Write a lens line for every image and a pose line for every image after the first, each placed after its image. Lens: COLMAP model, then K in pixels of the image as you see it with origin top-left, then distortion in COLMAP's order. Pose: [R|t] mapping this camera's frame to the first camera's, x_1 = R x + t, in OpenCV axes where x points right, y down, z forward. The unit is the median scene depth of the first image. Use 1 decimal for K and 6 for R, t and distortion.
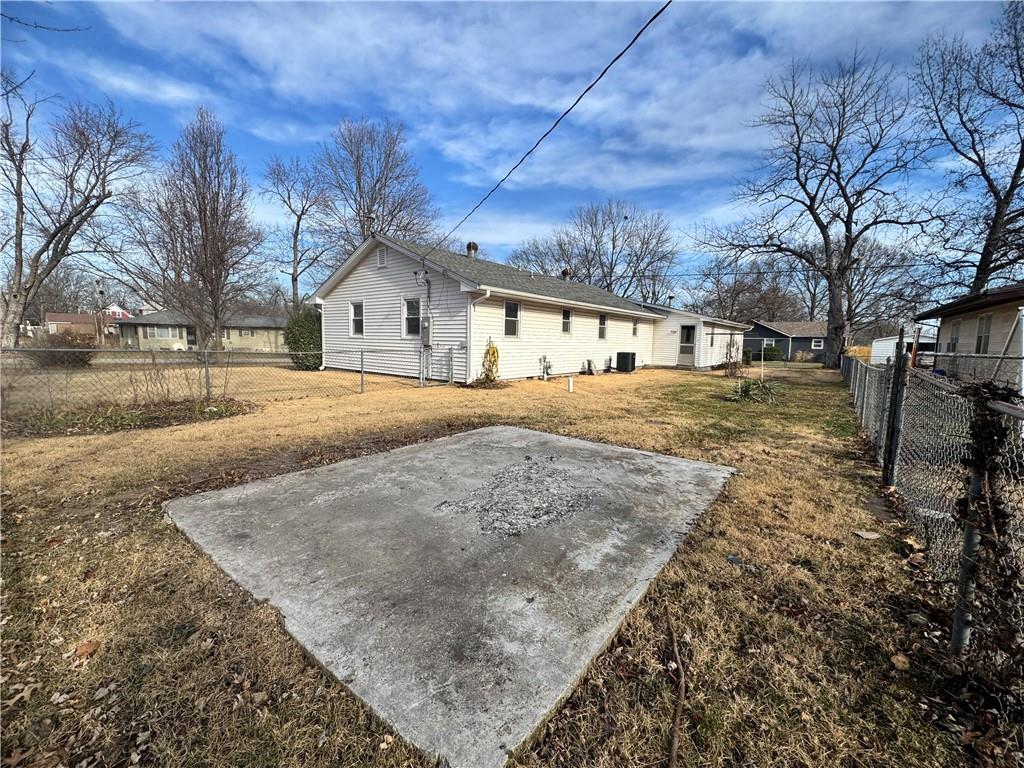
lens RADIAL K [[410.1, 0, 512.0], [0, 410.1, 384.0], [0, 0, 1]] dist [-0.004461, 0.000252]
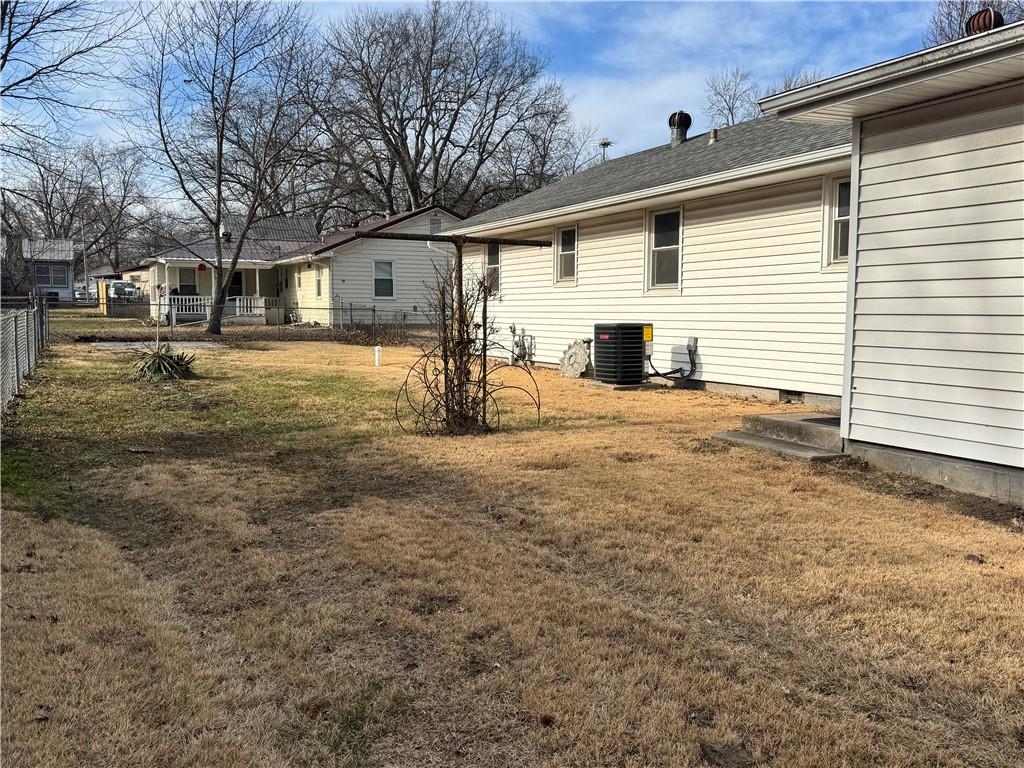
lens RADIAL K [[926.0, 0, 512.0], [0, 926.0, 384.0], [0, 0, 1]] dist [0.001968, 0.000243]
pose [[-0.434247, 0.079693, -0.897262, 1.052428], [-0.066480, 0.990527, 0.120151, -0.120342], [0.898338, 0.111825, -0.424835, 1.315283]]
